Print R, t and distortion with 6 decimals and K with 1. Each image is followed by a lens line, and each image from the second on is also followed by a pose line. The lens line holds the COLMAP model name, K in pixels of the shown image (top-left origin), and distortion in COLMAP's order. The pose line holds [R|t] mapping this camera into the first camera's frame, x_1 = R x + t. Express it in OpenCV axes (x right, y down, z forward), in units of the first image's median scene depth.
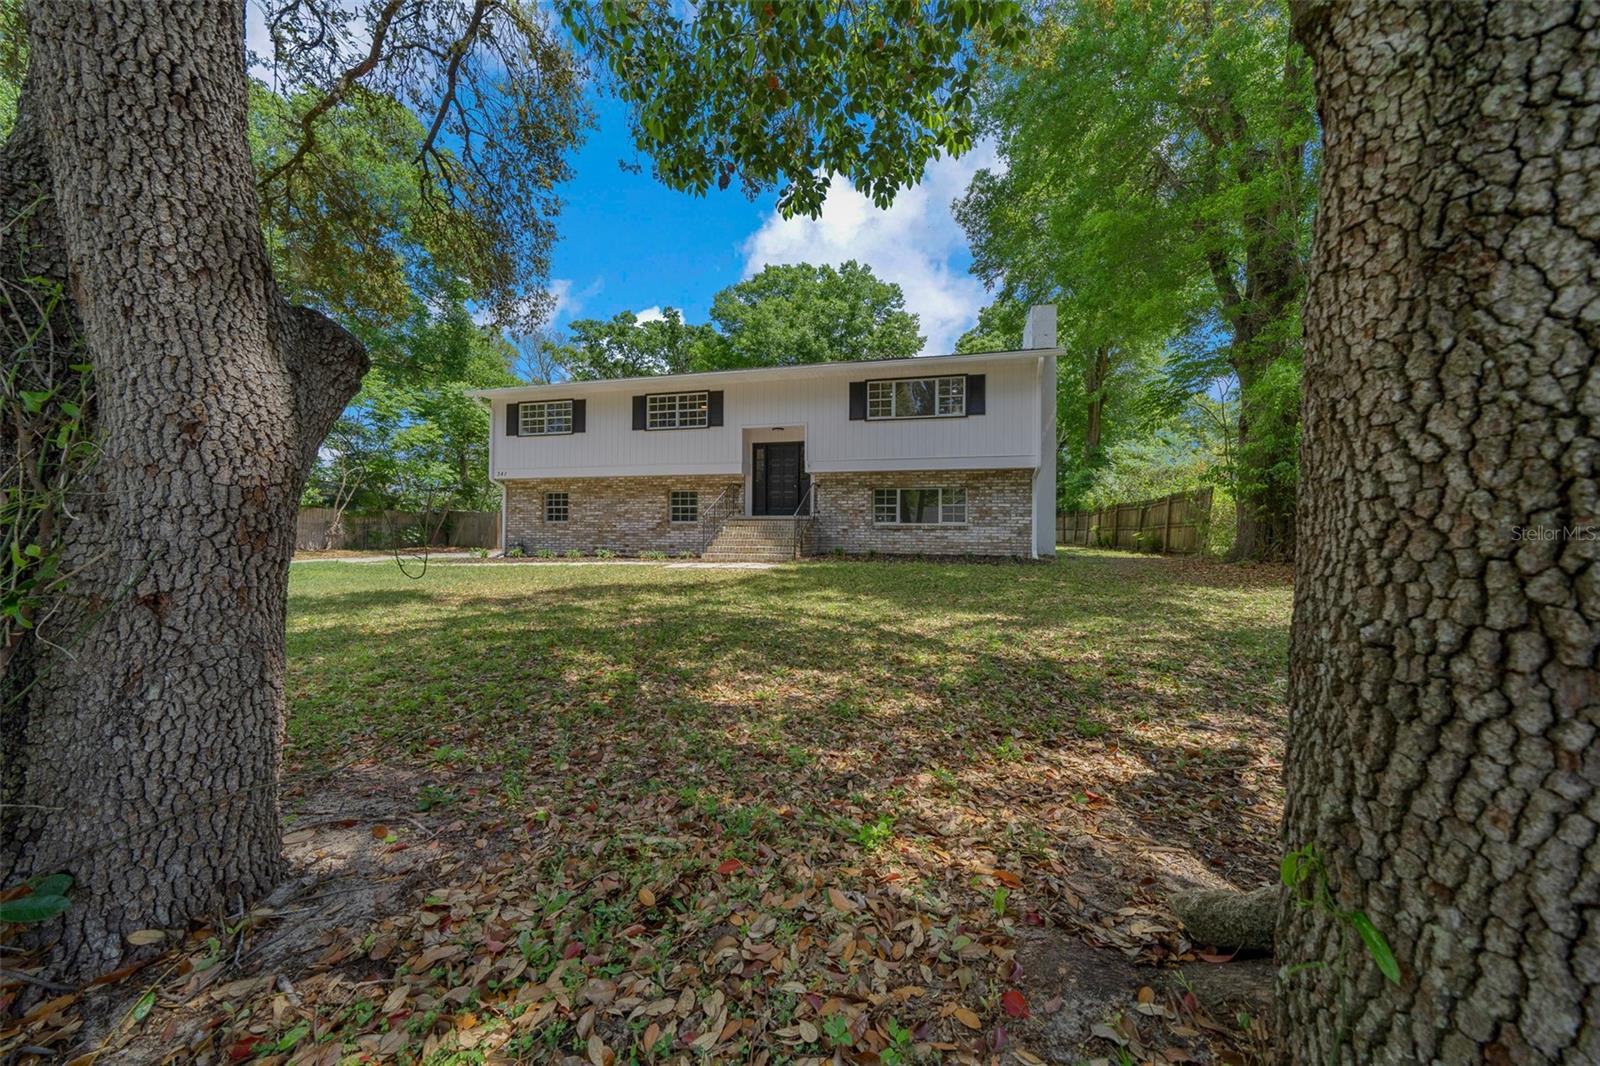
lens RADIAL K [[545.7, 0, 814.8], [0, 545.7, 536.3], [0, 0, 1]] dist [-0.000629, 0.000101]
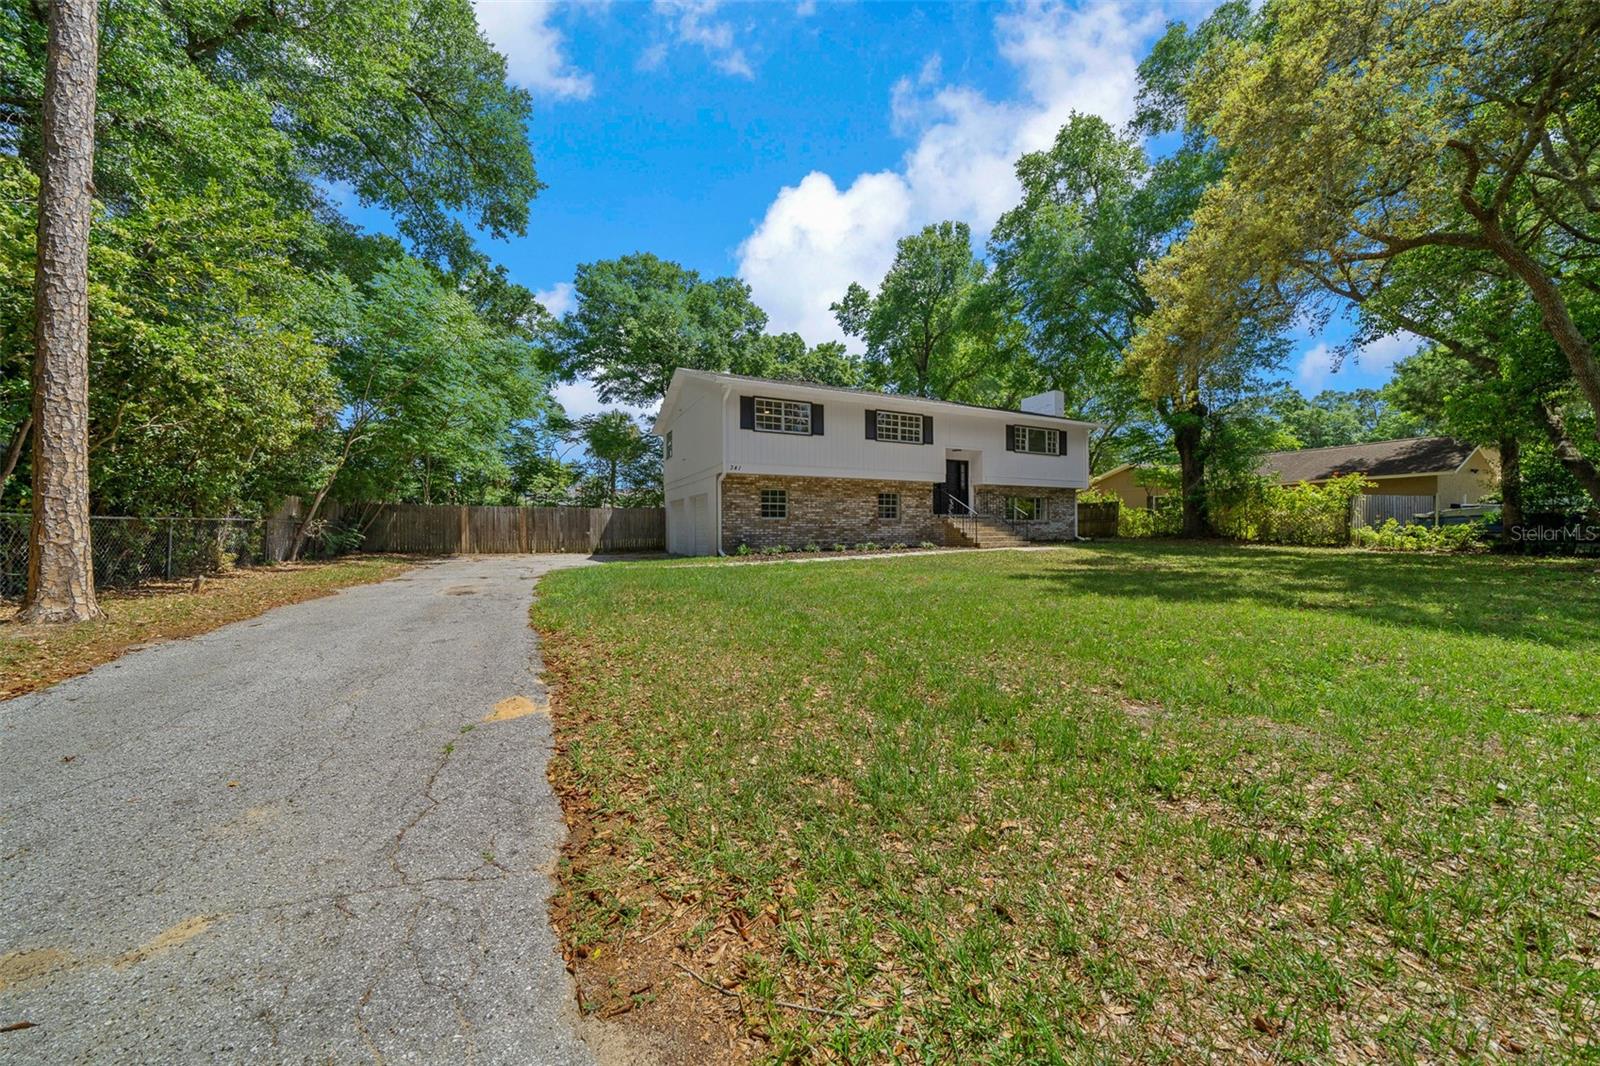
lens RADIAL K [[545.7, 0, 797.4], [0, 545.7, 528.1], [0, 0, 1]] dist [-0.000629, 0.000101]
pose [[0.758525, -0.005671, 0.651619, -1.175399], [0.021130, 0.999650, -0.015897, 0.008676], [-0.651301, 0.025827, 0.758380, 0.221928]]
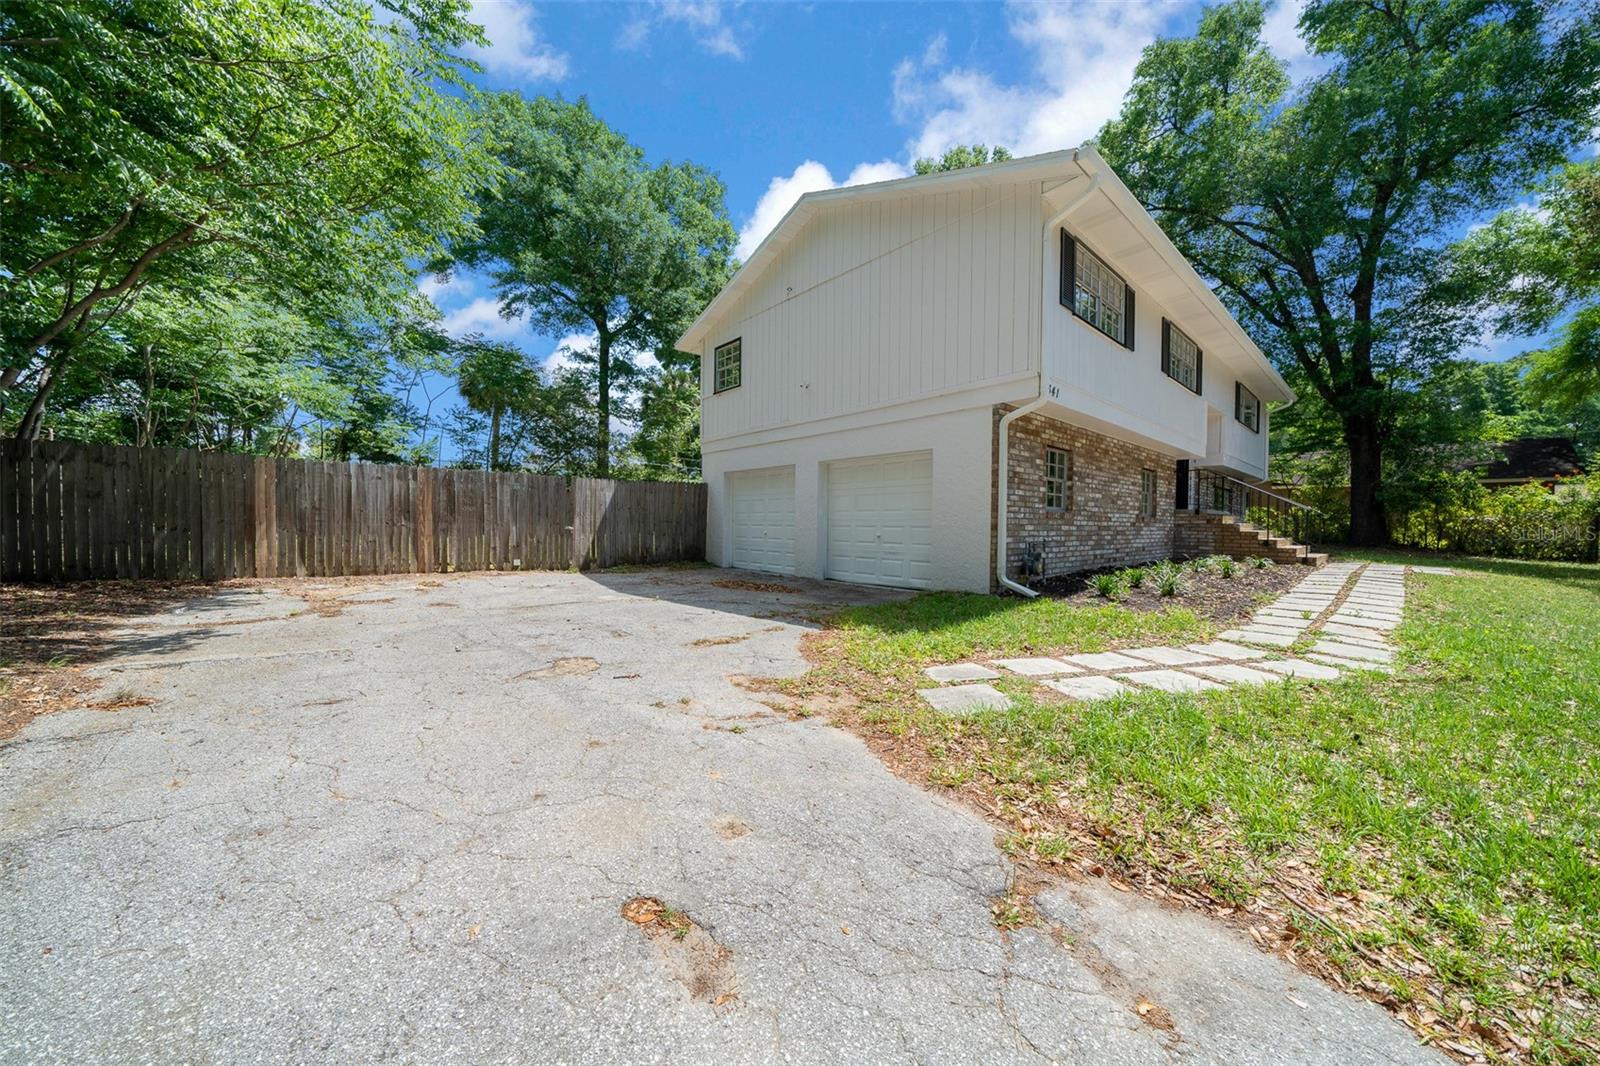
lens RADIAL K [[545.7, 0, 808.3], [0, 545.7, 531.0], [0, 0, 1]] dist [-0.000629, 0.000101]
pose [[0.548423, -0.010693, 0.836133, -1.082987], [0.003579, 0.999939, 0.010441, -0.013306], [-0.836193, -0.002733, 0.548428, 0.977035]]
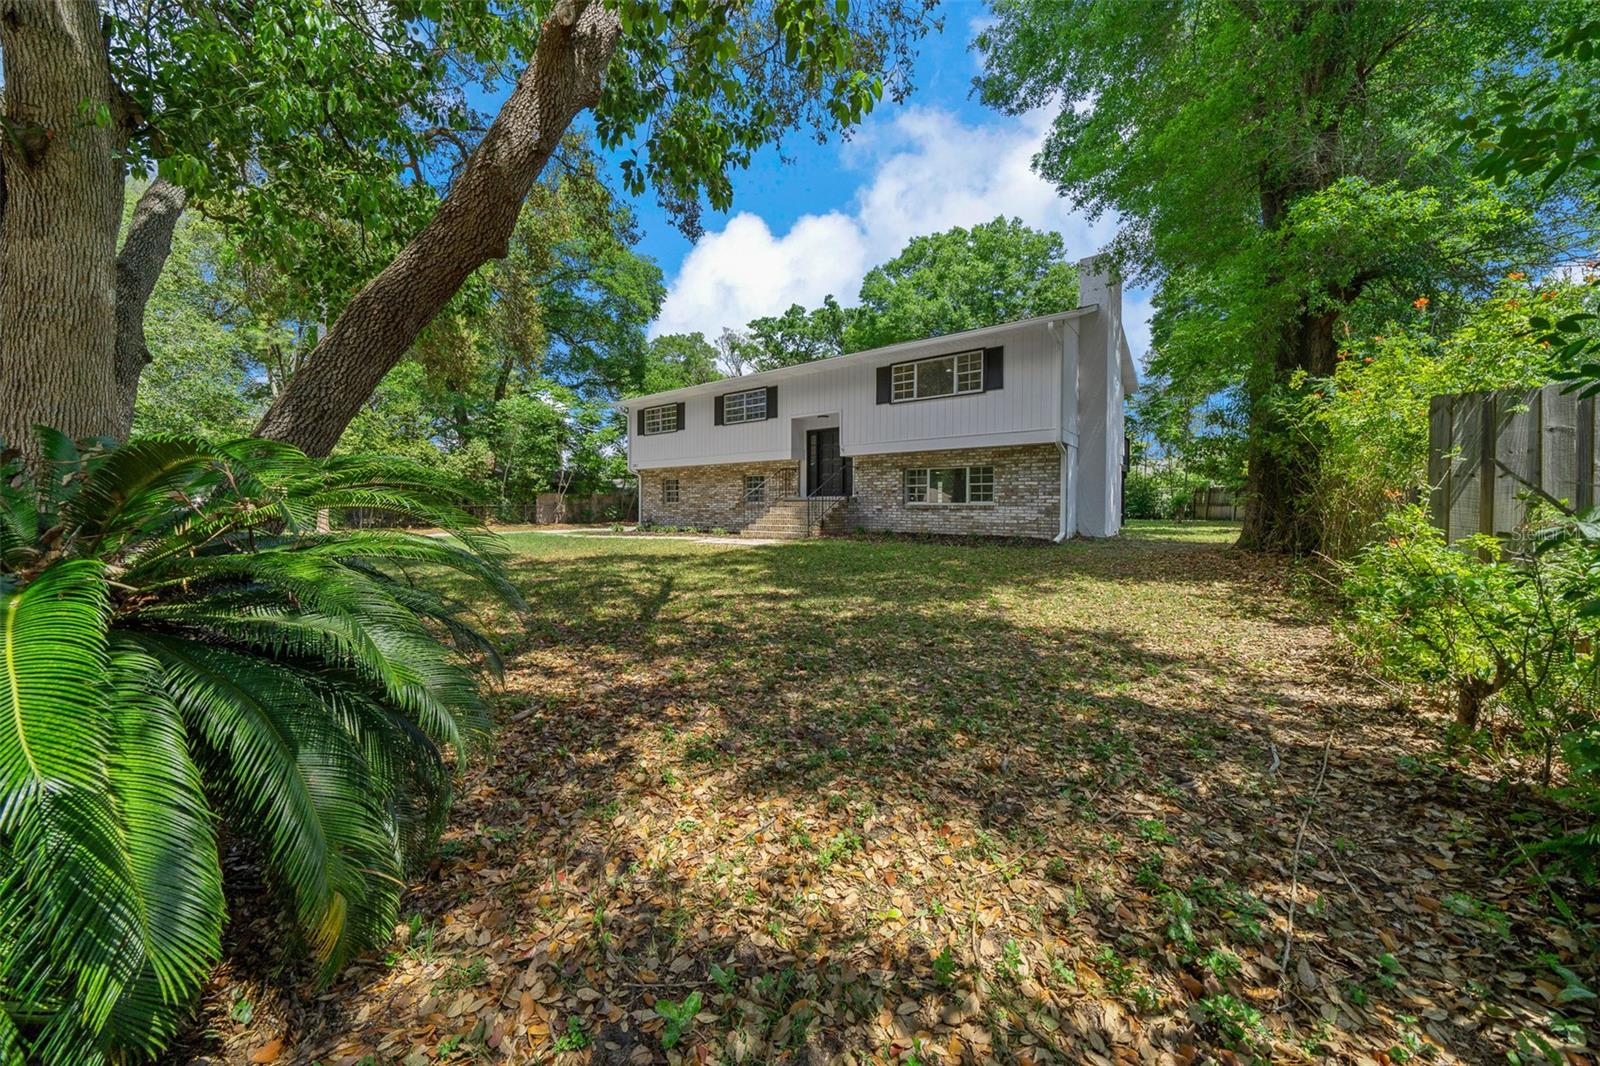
lens RADIAL K [[545.7, 0, 798.6], [0, 545.7, 522.8], [0, 0, 1]] dist [-0.000629, 0.000101]
pose [[0.915506, 0.006955, -0.402245, 0.306560], [0.003438, 0.999679, 0.025107, -0.012112], [0.402291, -0.024369, 0.915188, -0.016805]]
